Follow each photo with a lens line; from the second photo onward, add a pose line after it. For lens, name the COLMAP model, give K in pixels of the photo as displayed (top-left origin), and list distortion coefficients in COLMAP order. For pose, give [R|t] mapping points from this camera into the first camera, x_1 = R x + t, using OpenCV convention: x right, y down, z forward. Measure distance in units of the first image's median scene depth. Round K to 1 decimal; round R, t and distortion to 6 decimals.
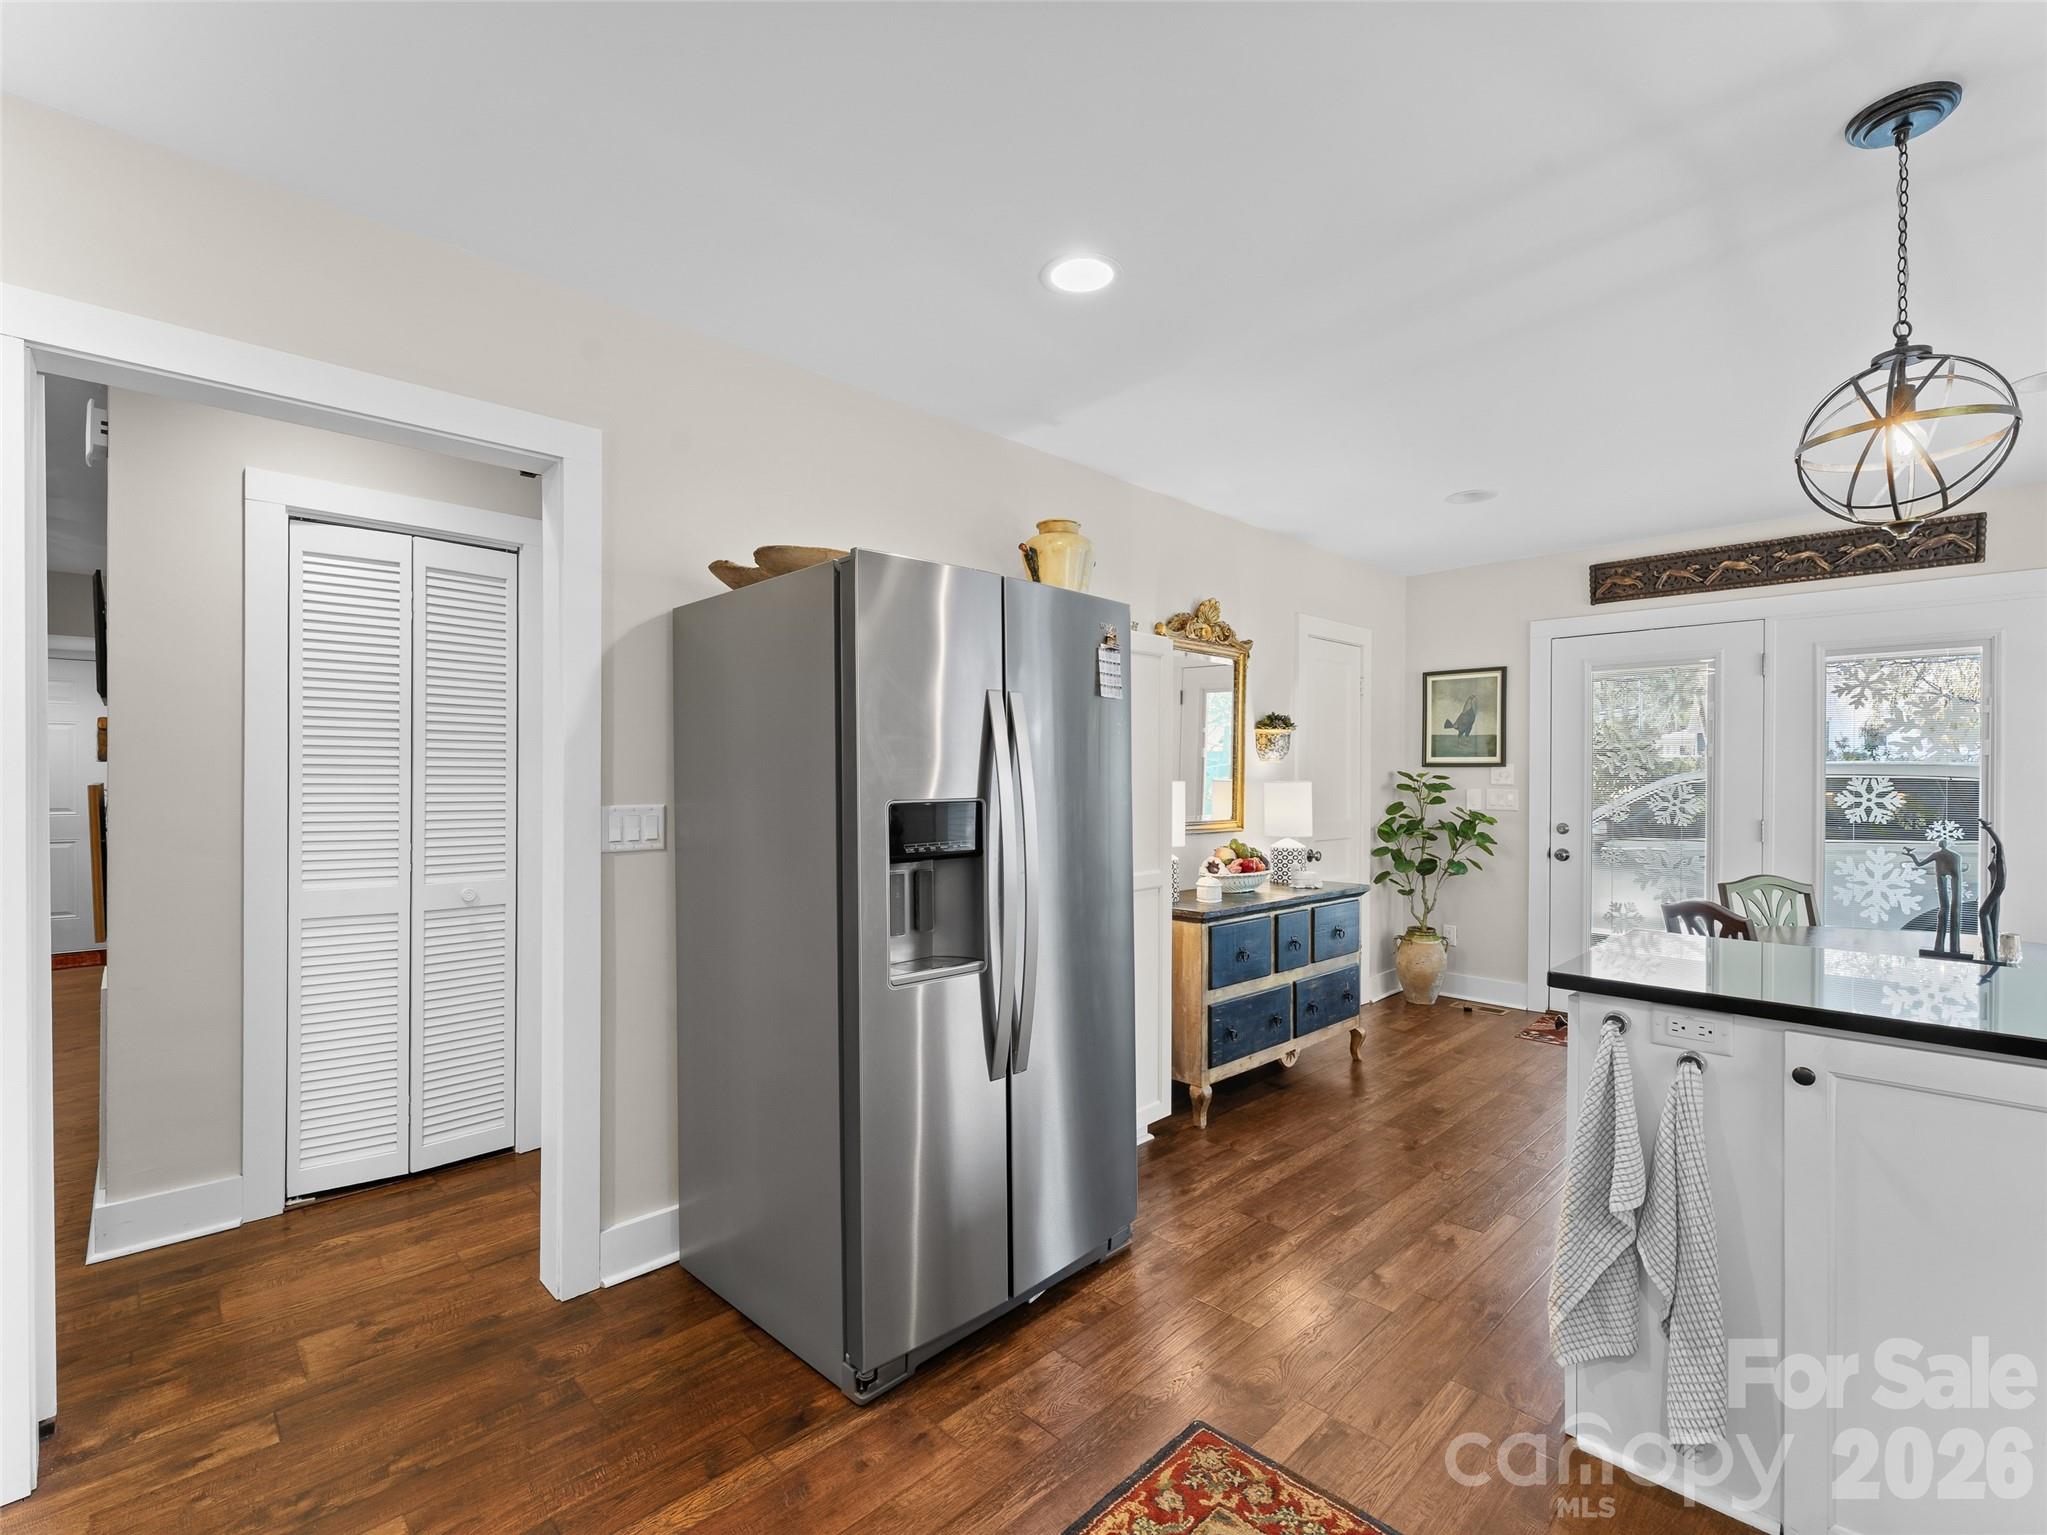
lens RADIAL K [[926.9, 0, 1019.5], [0, 926.9, 778.1], [0, 0, 1]] dist [-0.000134, -0.000232]
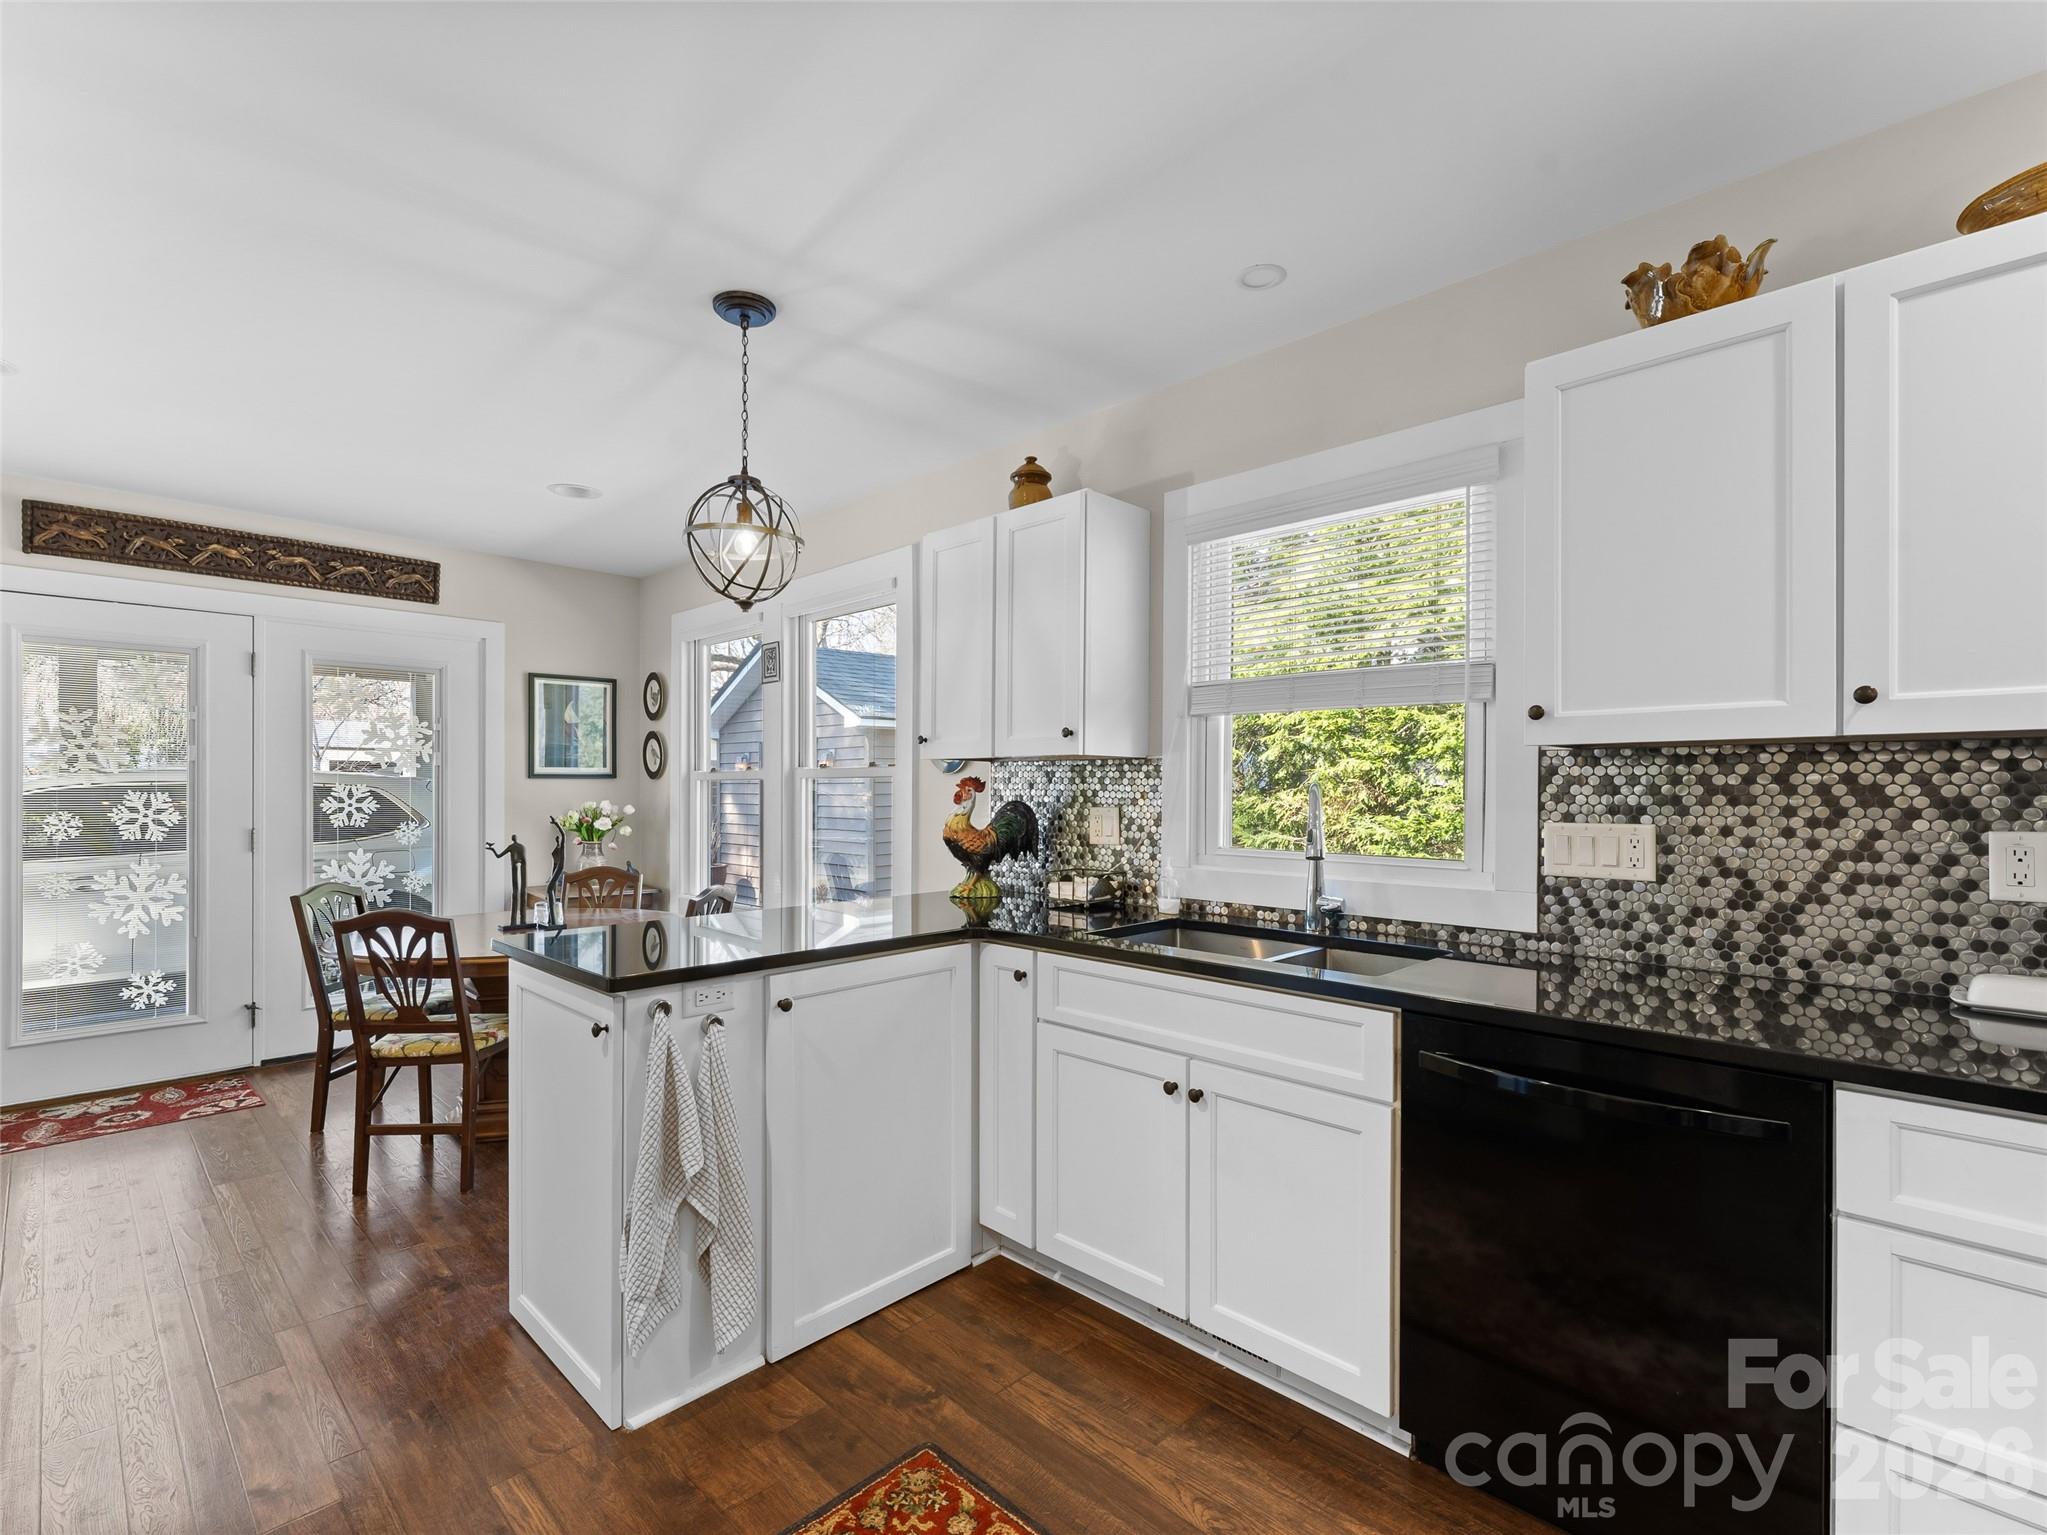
lens RADIAL K [[960.5, 0, 1022.0], [0, 960.5, 790.4], [0, 0, 1]] dist [0.001715, 0.000240]
pose [[-0.018077, -0.005656, 0.999821, -0.188010], [-0.000766, 0.999984, 0.005643, 0.000018], [-0.999836, -0.000664, -0.018081, 0.227276]]
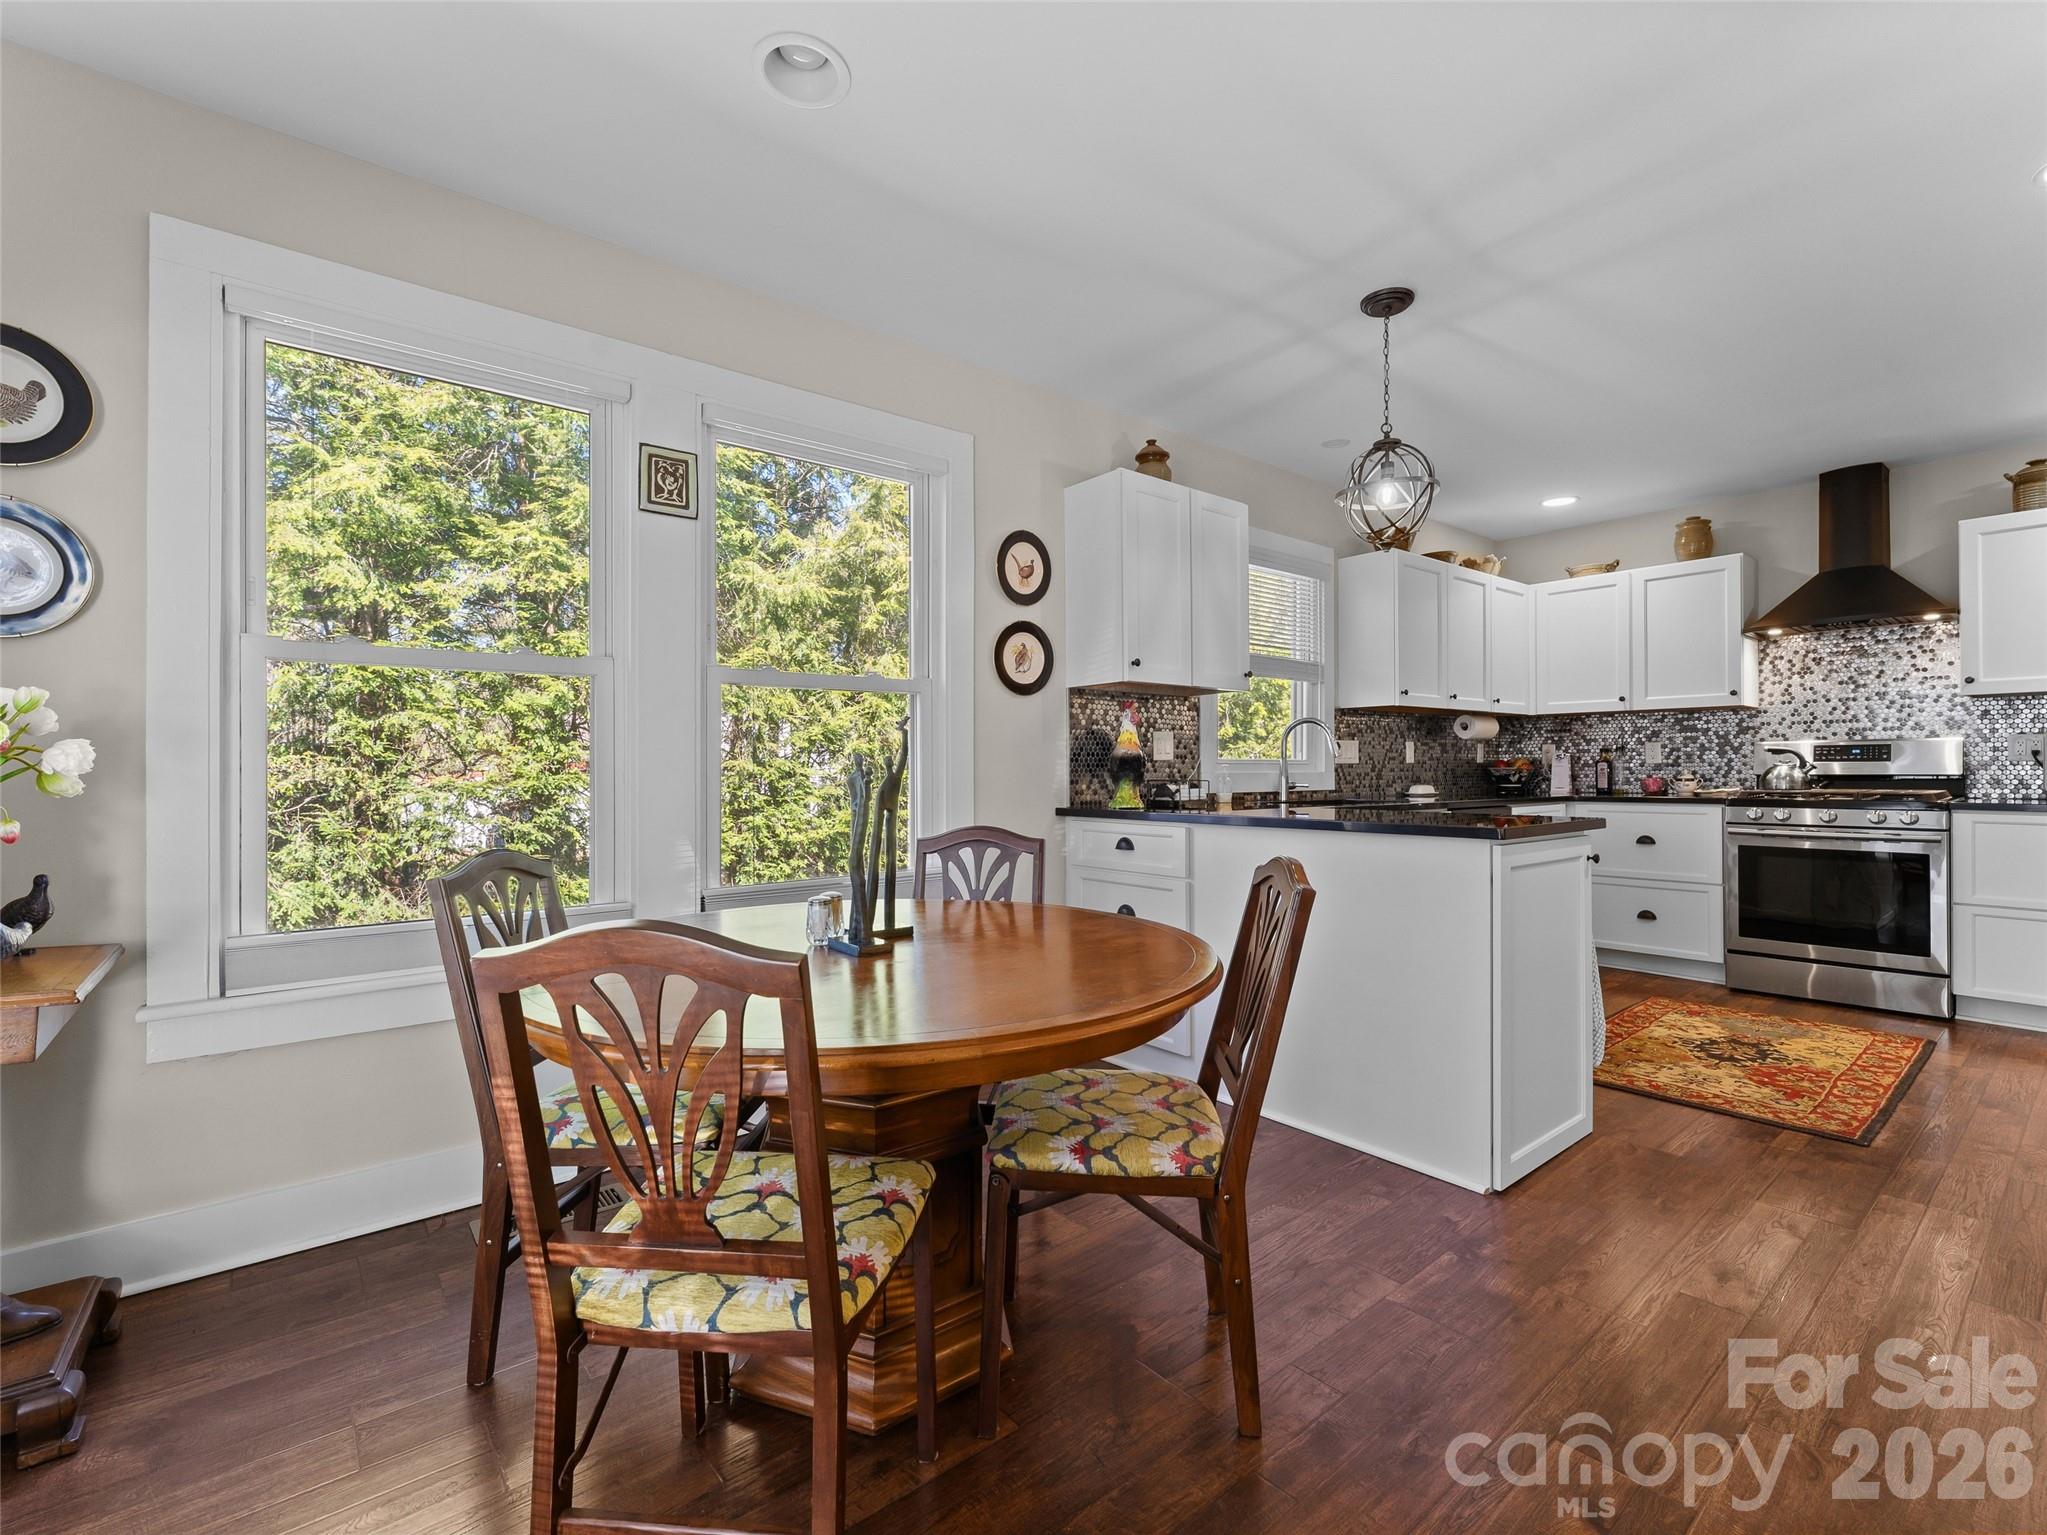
lens RADIAL K [[921.5, 0, 1024.1], [0, 921.5, 766.3], [0, 0, 1]] dist [-0.000298, -0.000005]
pose [[-0.996527, 0.001654, 0.083248, 0.548787], [0.001459, 0.999996, -0.002399, 0.049849], [-0.083252, -0.002269, -0.996526, 1.016801]]
